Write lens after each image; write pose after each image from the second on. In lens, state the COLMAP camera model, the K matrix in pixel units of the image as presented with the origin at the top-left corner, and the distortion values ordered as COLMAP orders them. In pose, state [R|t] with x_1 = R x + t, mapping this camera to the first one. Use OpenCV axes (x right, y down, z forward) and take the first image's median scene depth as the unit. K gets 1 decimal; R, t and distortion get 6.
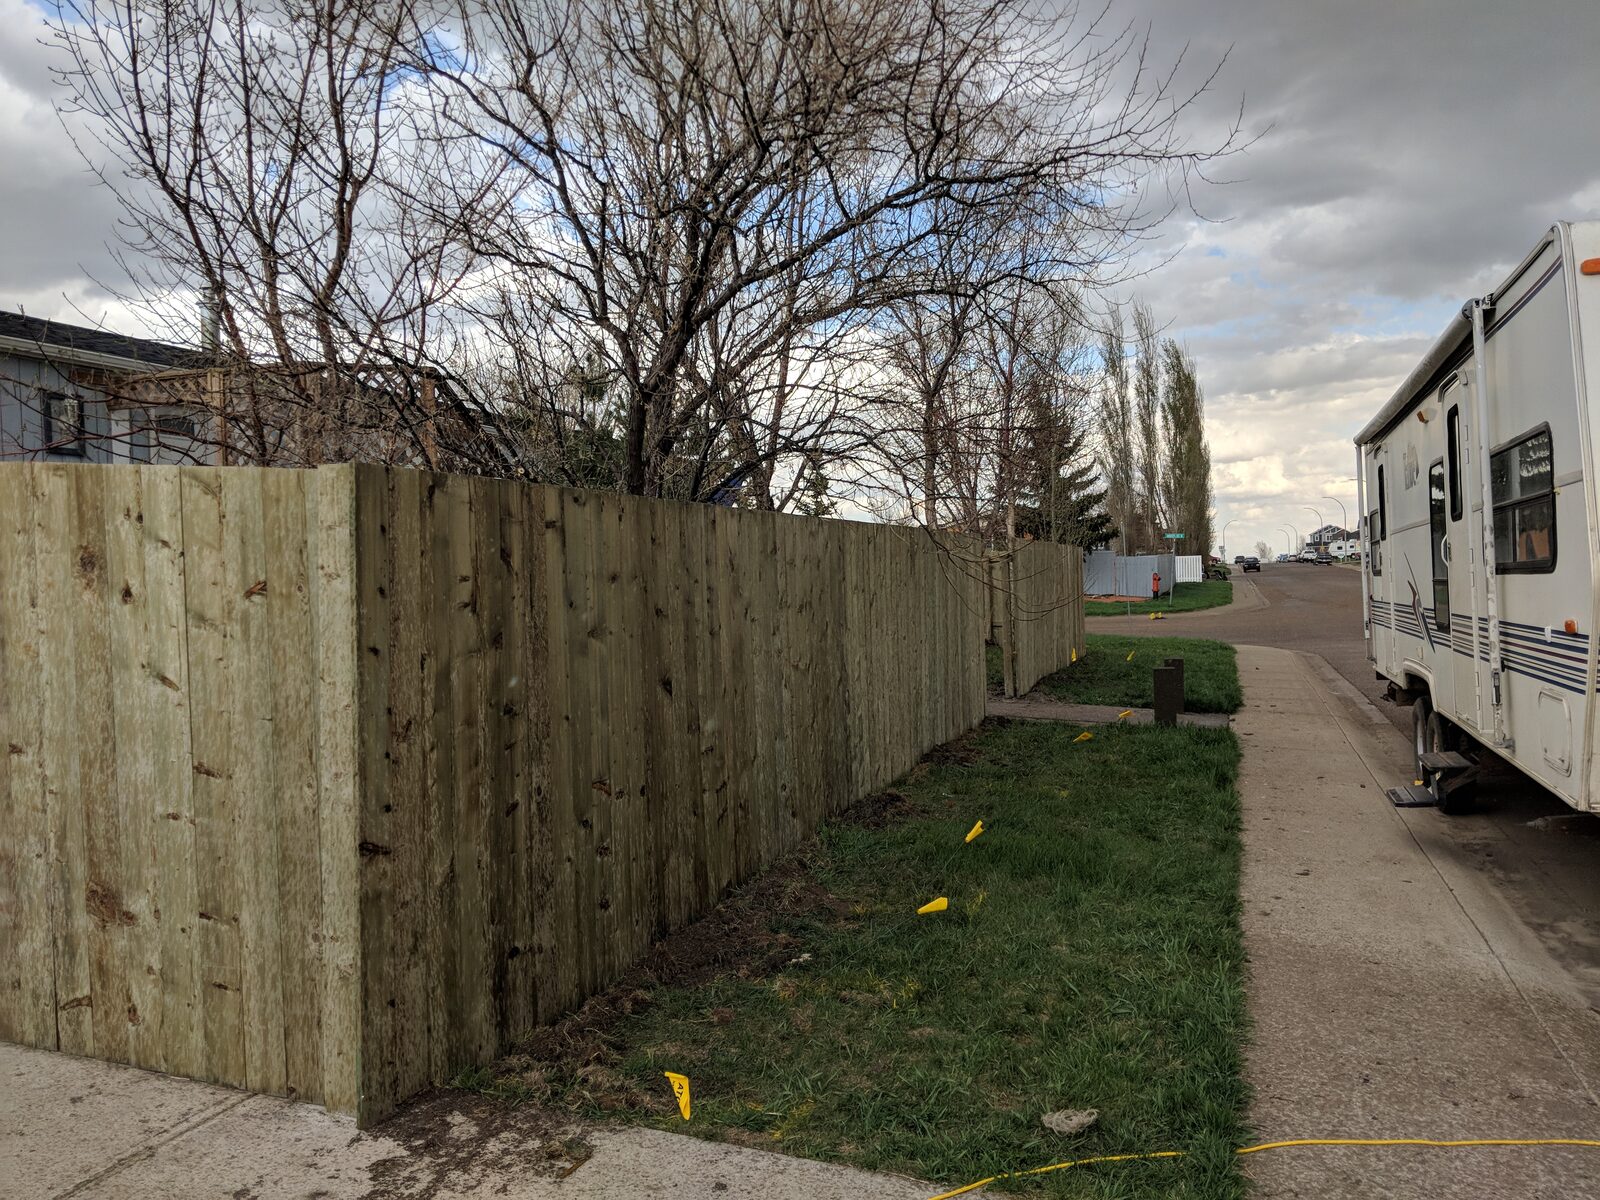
lens RADIAL K [[1281.4, 0, 813.8], [0, 1281.4, 601.3], [0, 0, 1]] dist [0.058328, -0.104438]
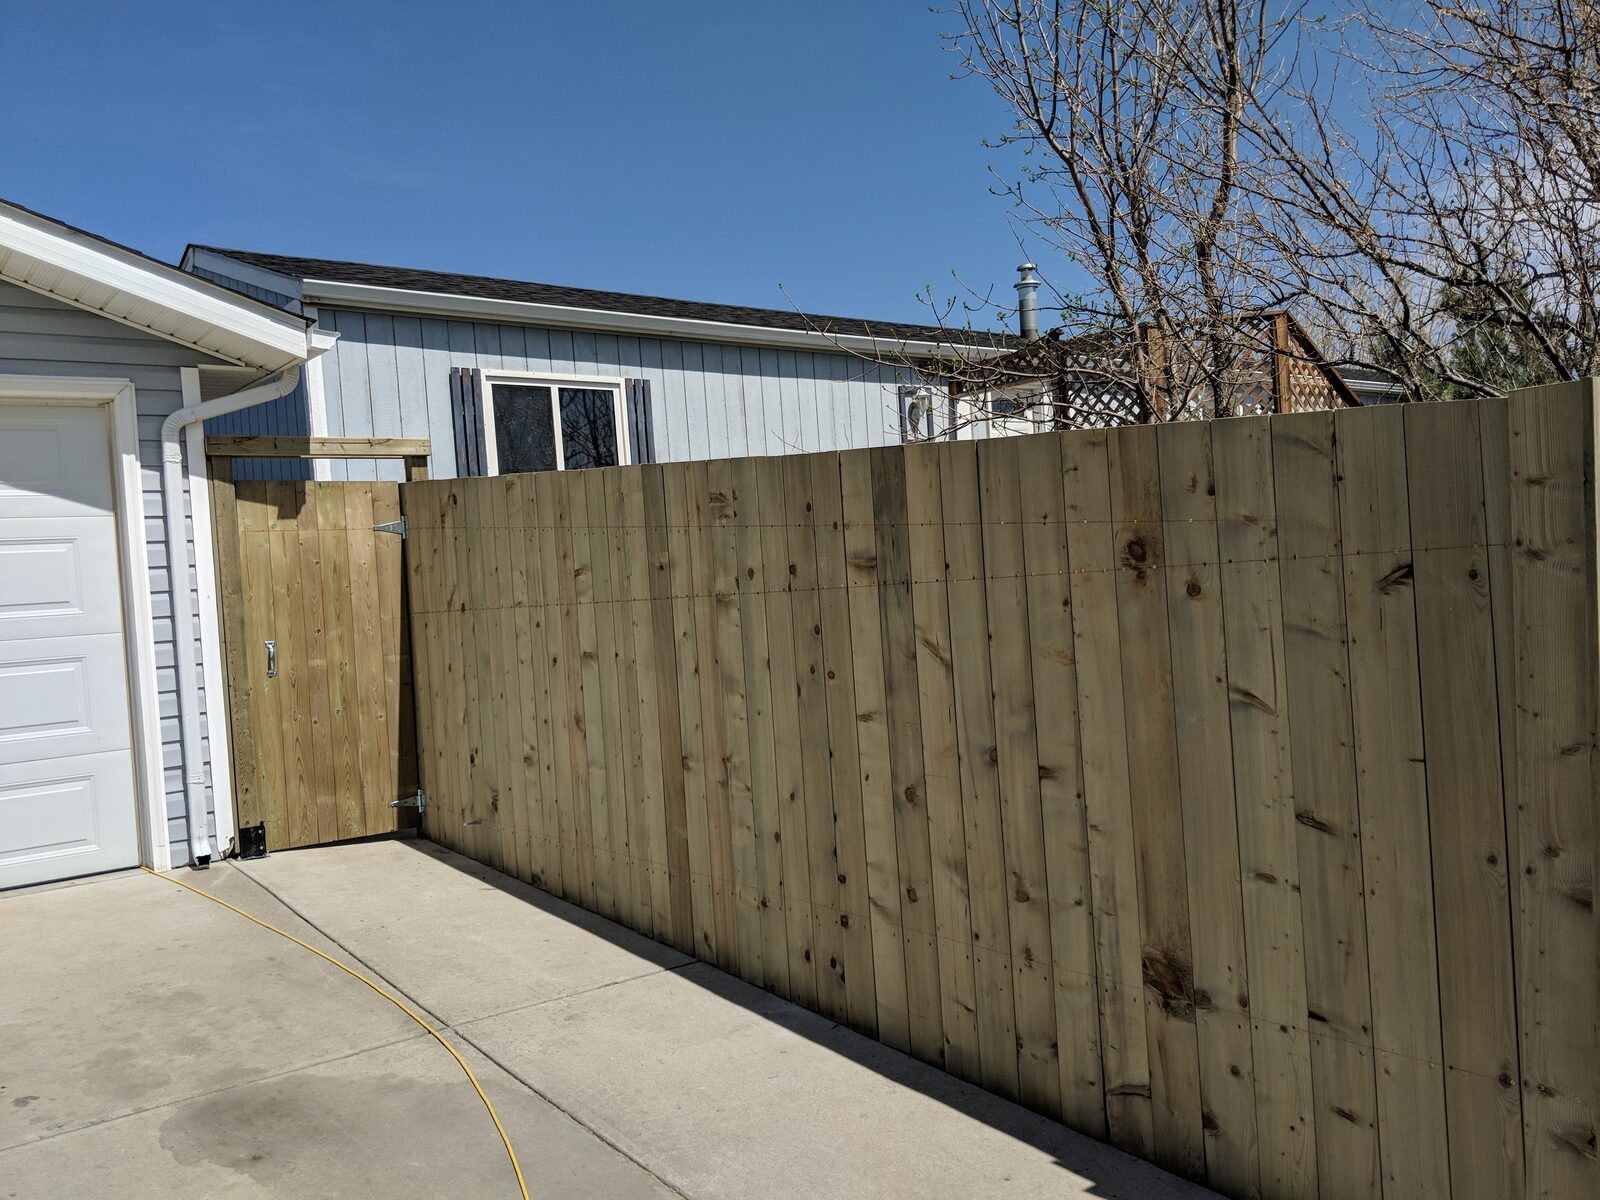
lens RADIAL K [[1281.4, 0, 797.1], [0, 1281.4, 594.3], [0, 0, 1]] dist [0.058328, -0.104438]
pose [[0.839649, -0.023376, -0.542626, -0.260382], [0.032686, 0.999437, 0.007522, -0.013247], [0.542145, -0.024052, 0.839941, 0.179726]]
